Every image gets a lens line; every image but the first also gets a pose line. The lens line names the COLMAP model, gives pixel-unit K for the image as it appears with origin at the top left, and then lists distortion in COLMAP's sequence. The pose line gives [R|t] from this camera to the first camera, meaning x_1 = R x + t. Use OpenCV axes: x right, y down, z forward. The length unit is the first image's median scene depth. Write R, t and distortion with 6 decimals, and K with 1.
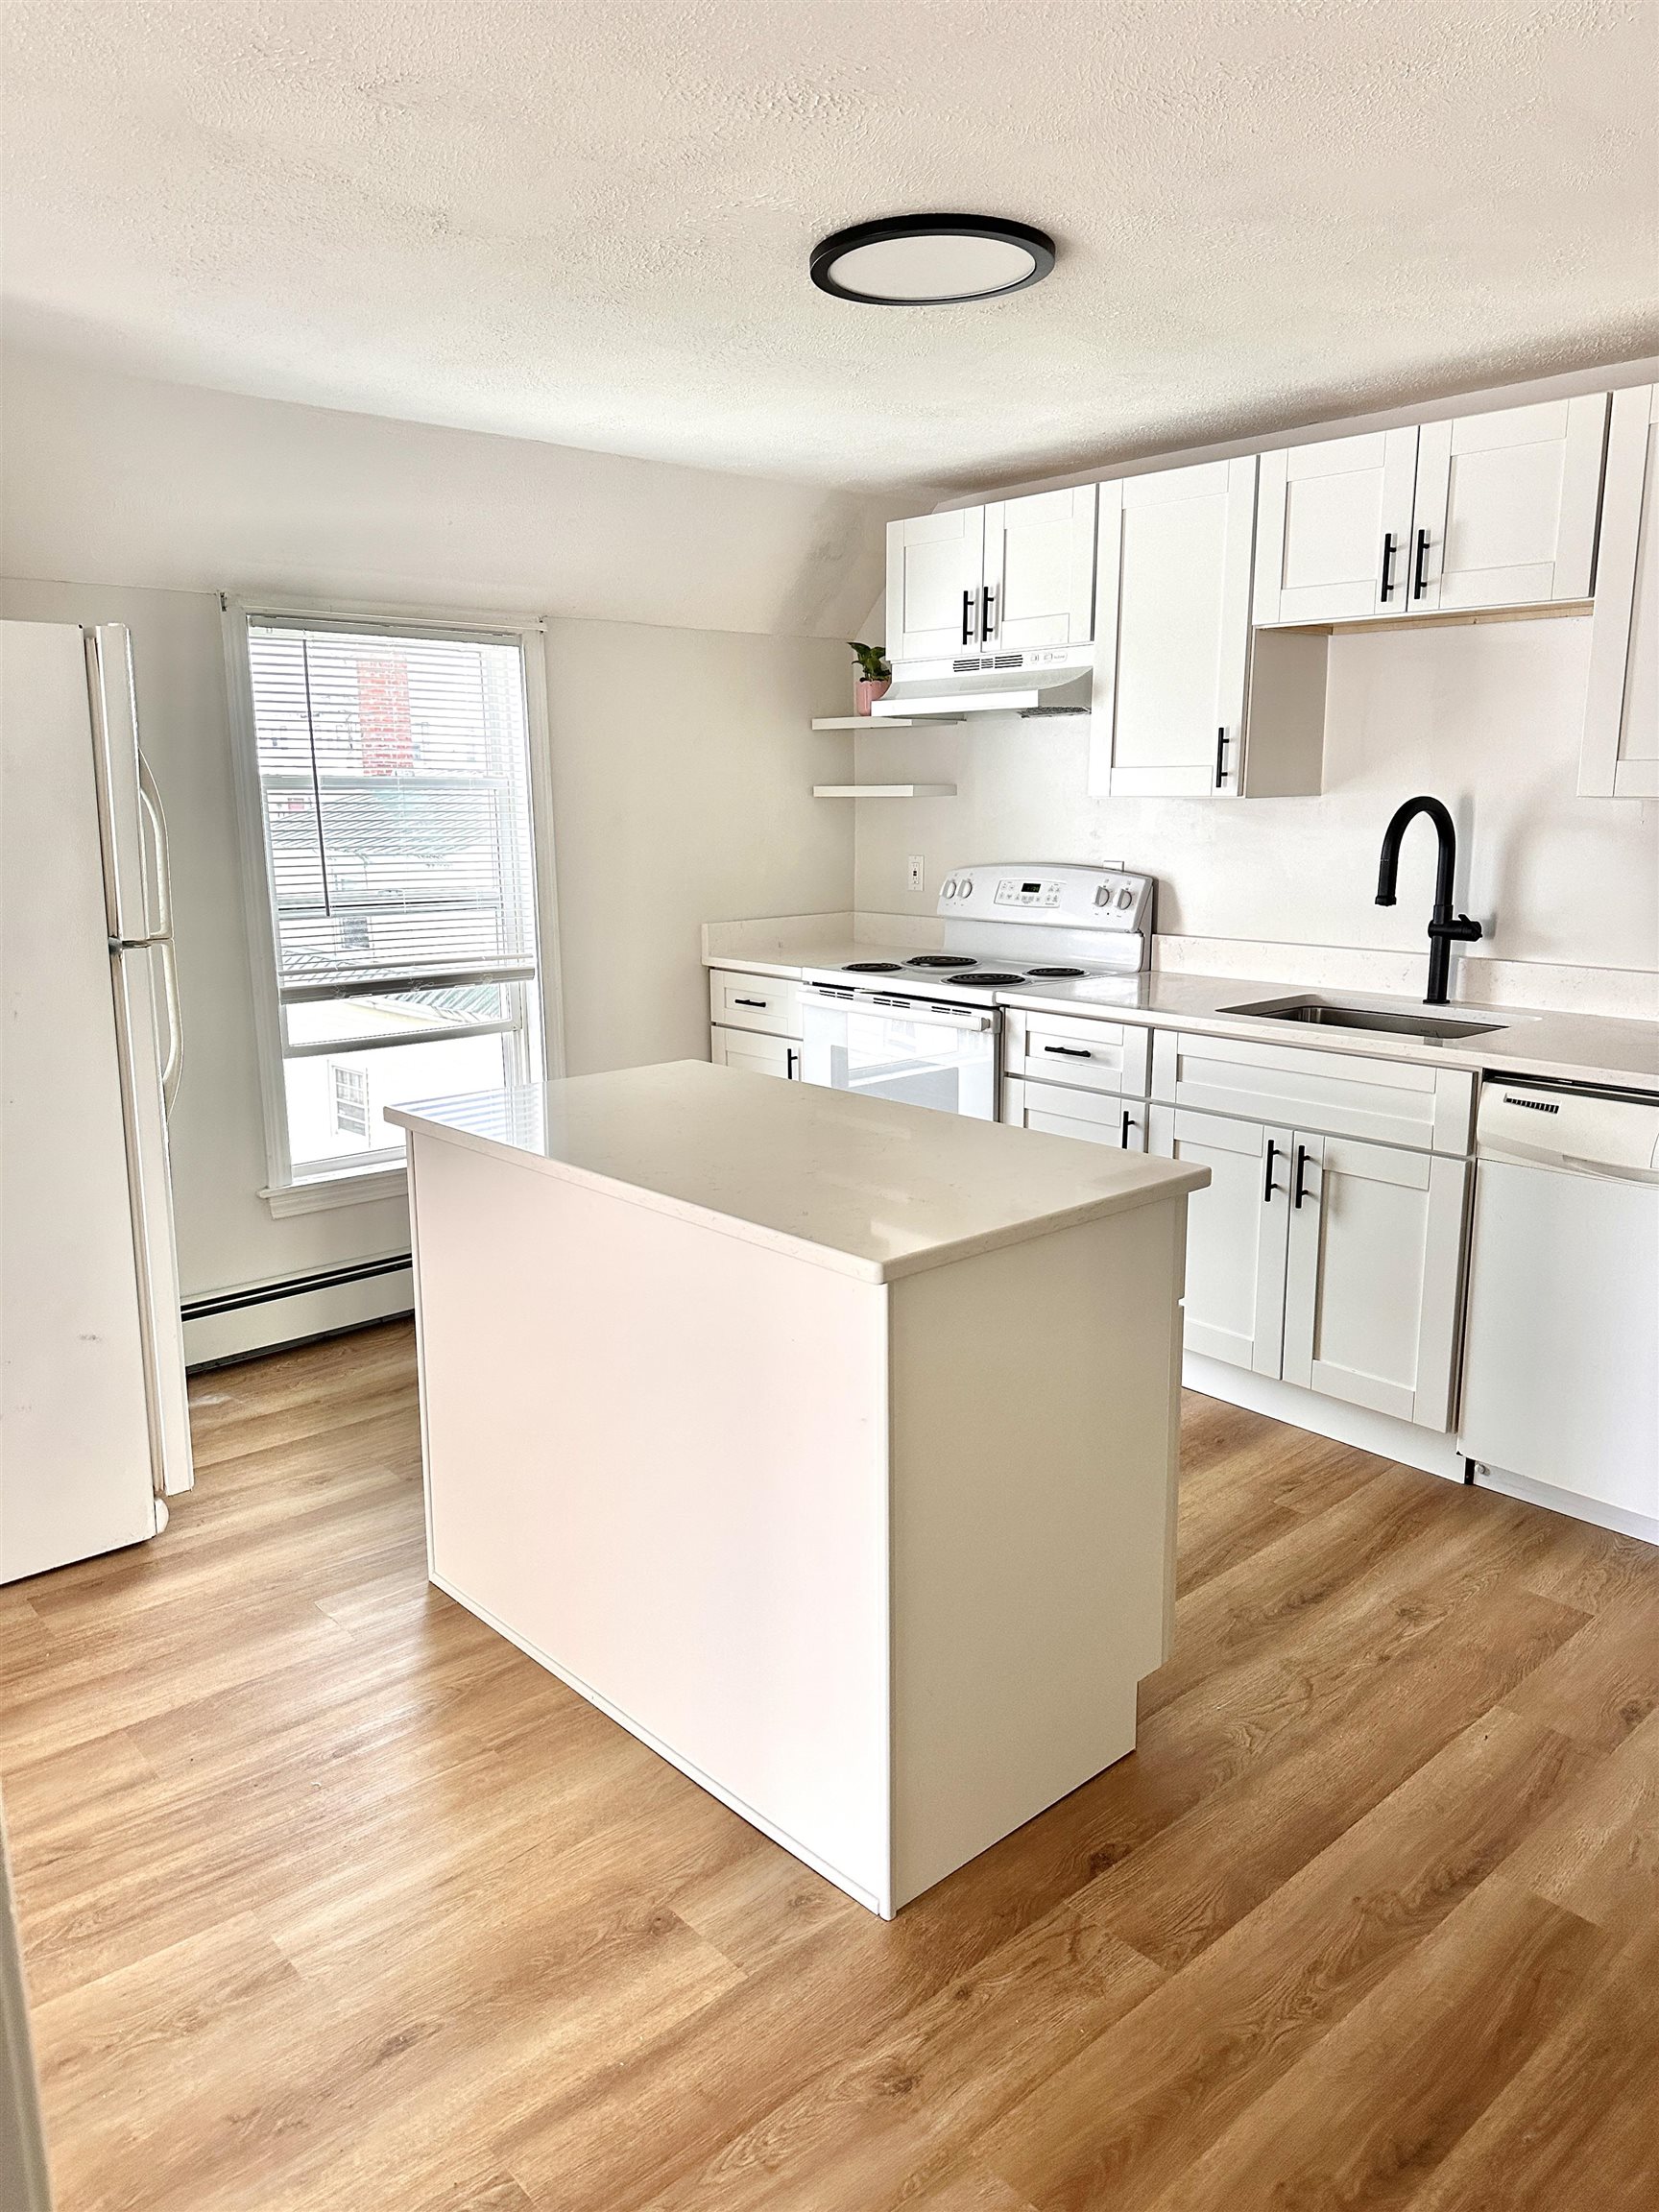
lens RADIAL K [[1553.4, 0, 817.7], [0, 1553.4, 1097.9], [0, 0, 1]] dist [0.097558, -0.109458]
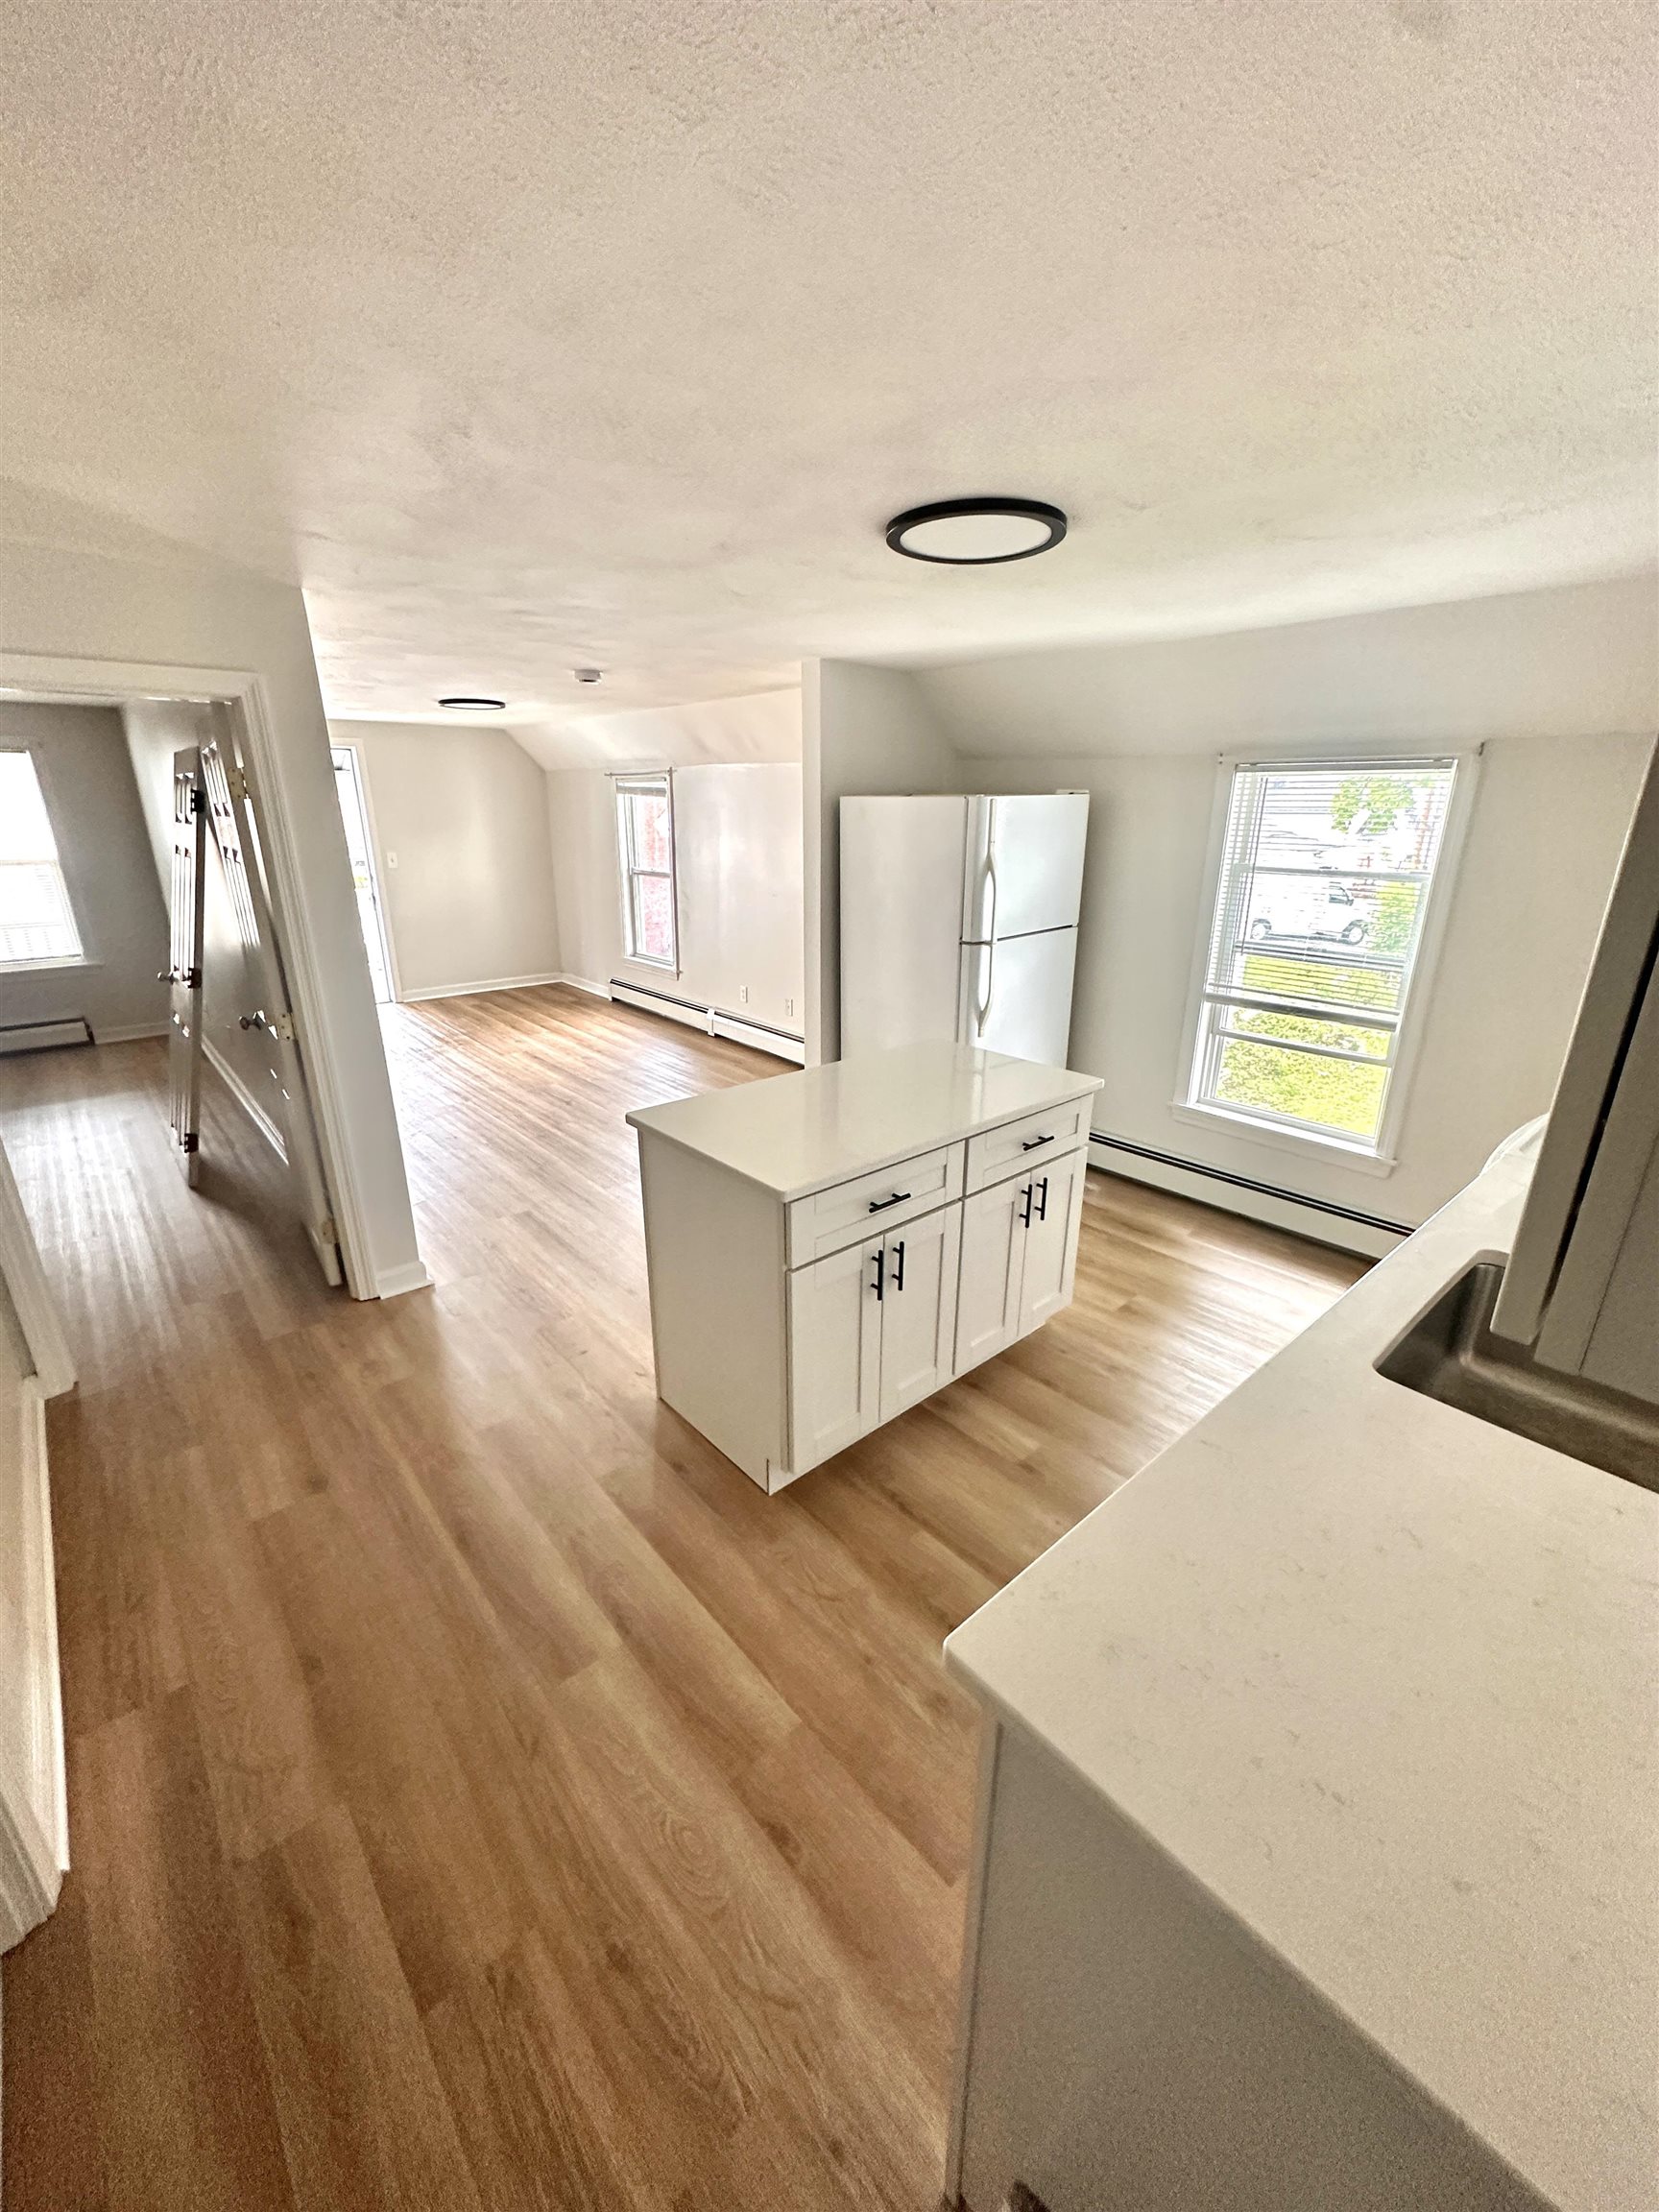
lens RADIAL K [[878.2, 0, 827.9], [0, 878.2, 1109.8], [0, 0, 1]] dist [0.000756, 0.000082]
pose [[-0.008055, 0.330387, -0.943811, 0.762181], [-0.204984, 0.923253, 0.324940, -0.228956], [0.978732, 0.196084, 0.060287, 0.743203]]
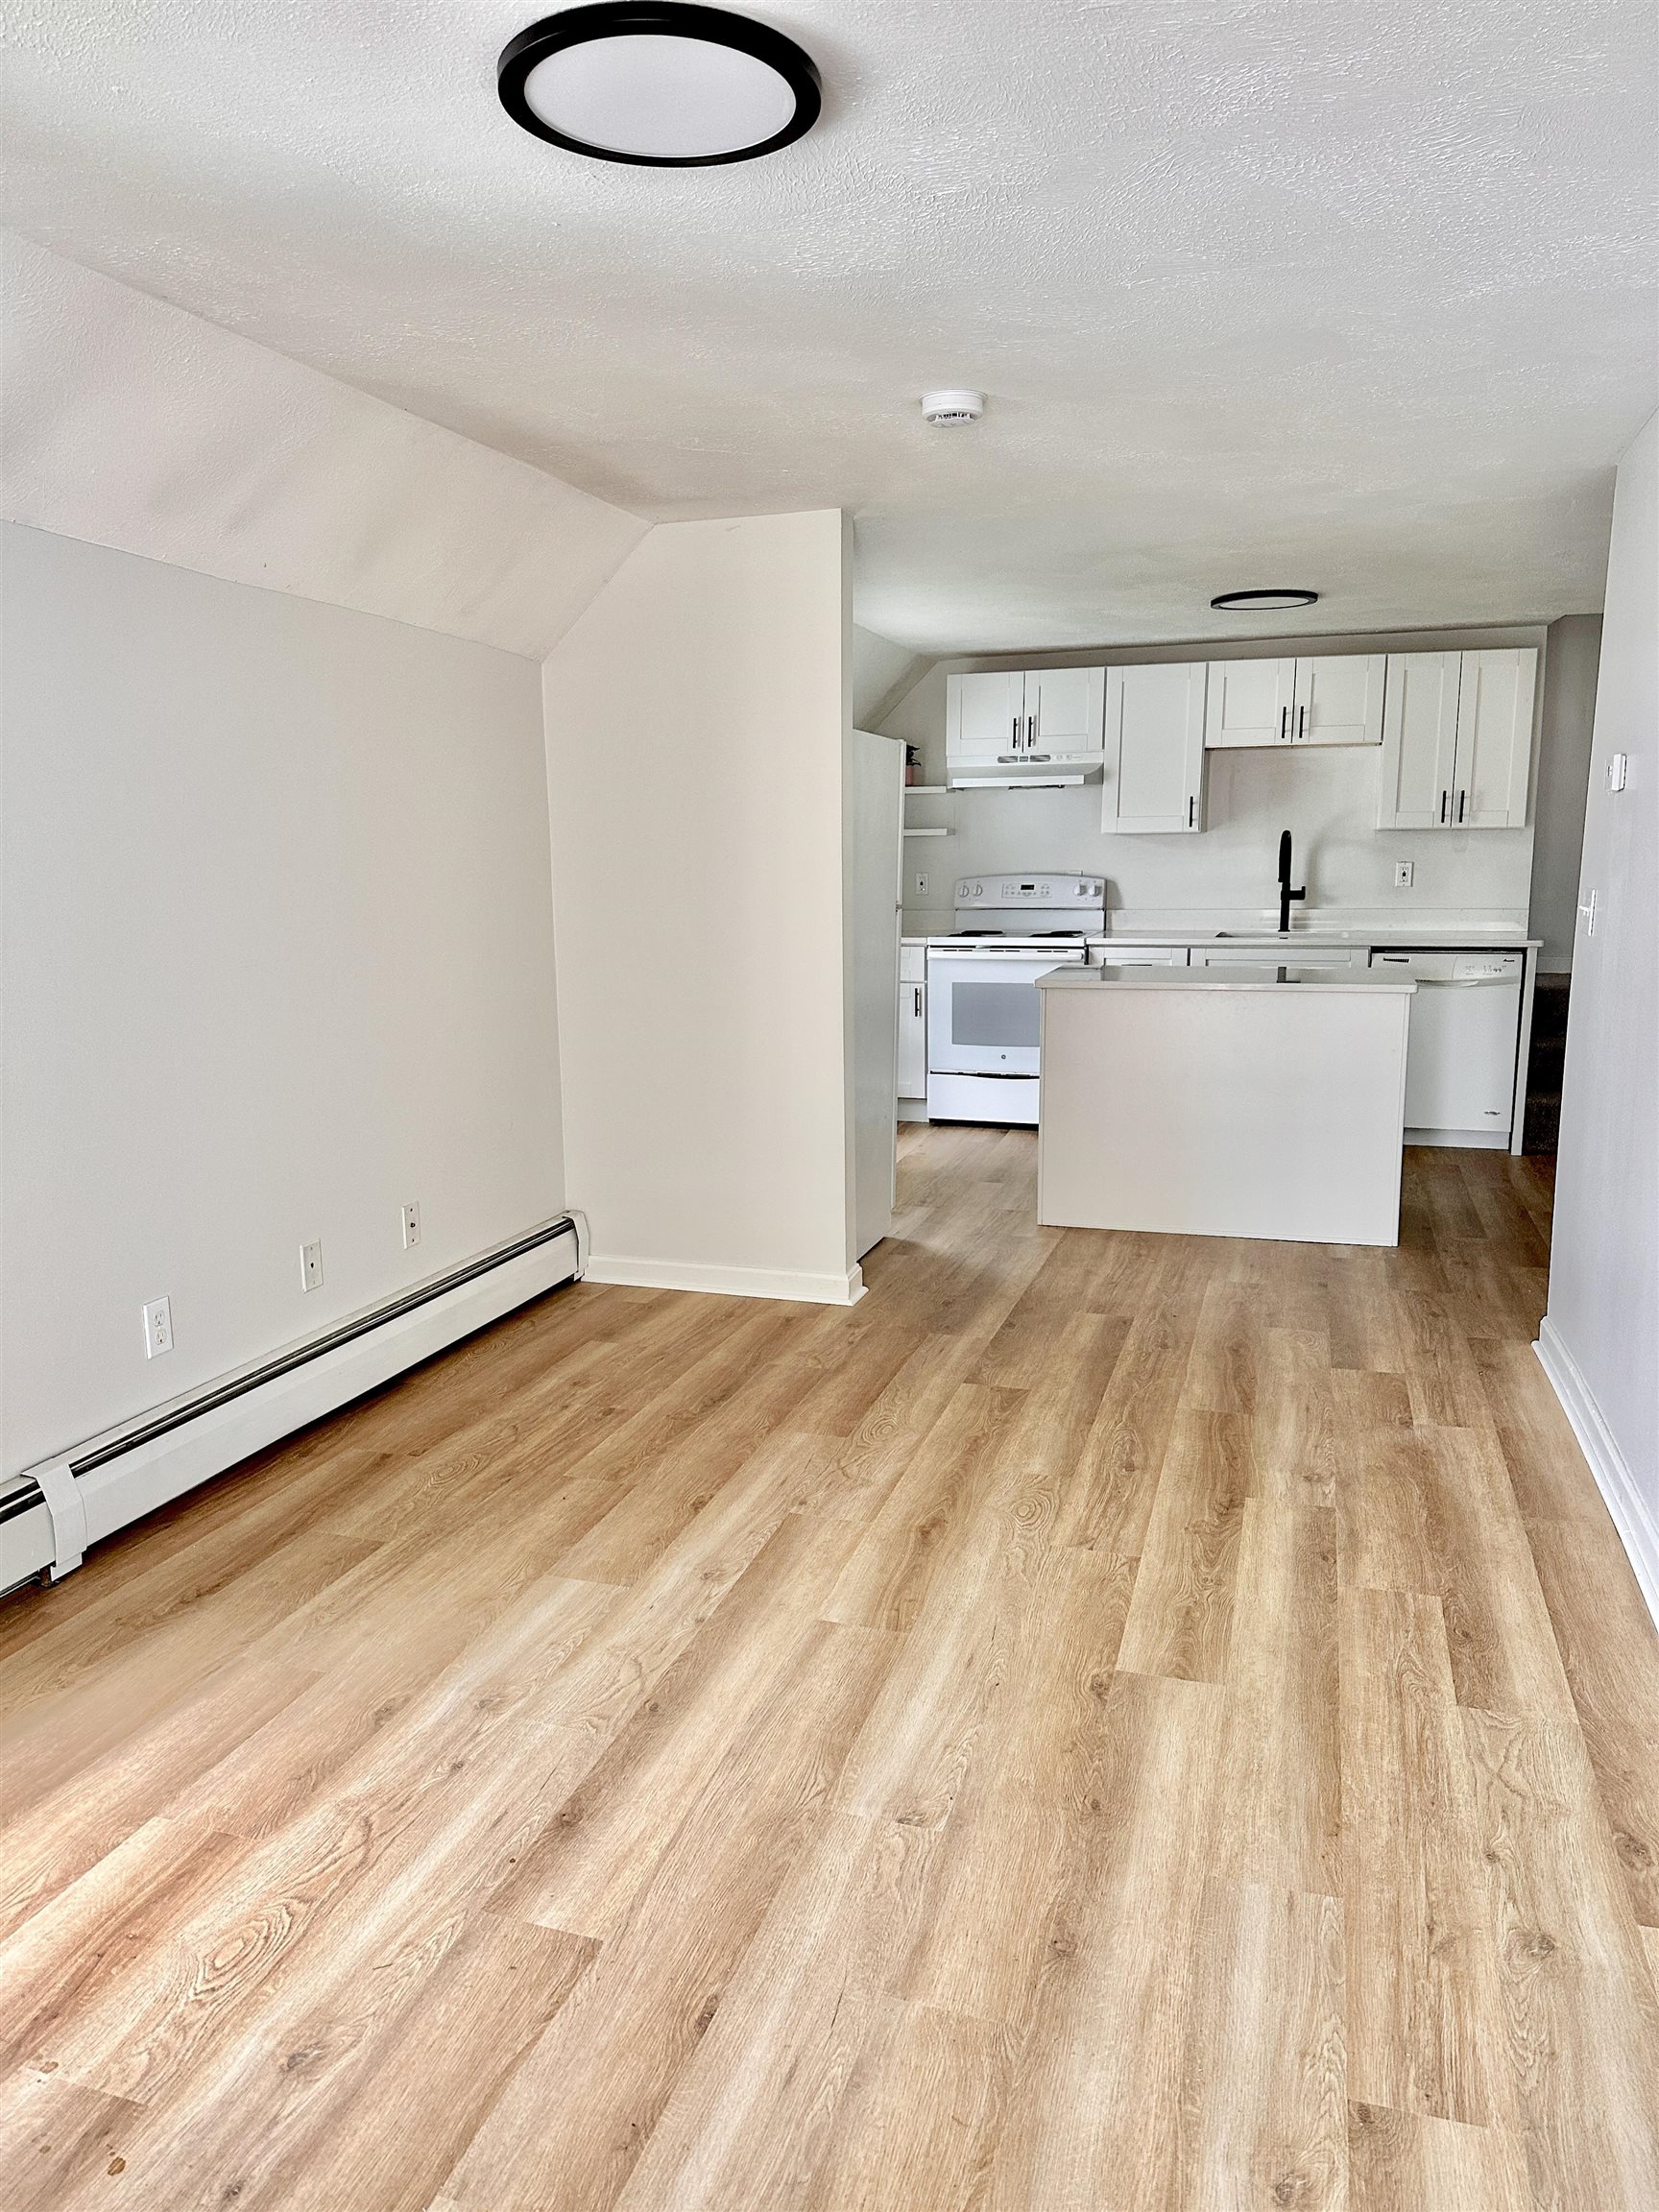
lens RADIAL K [[1531.3, 0, 834.8], [0, 1531.3, 1115.8], [0, 0, 1]] dist [0.087350, -0.098440]
pose [[0.858132, -0.093130, 0.504912, -1.417399], [0.107810, 0.994172, 0.000143, 0.142326], [-0.501983, 0.054312, 0.863171, -0.528817]]
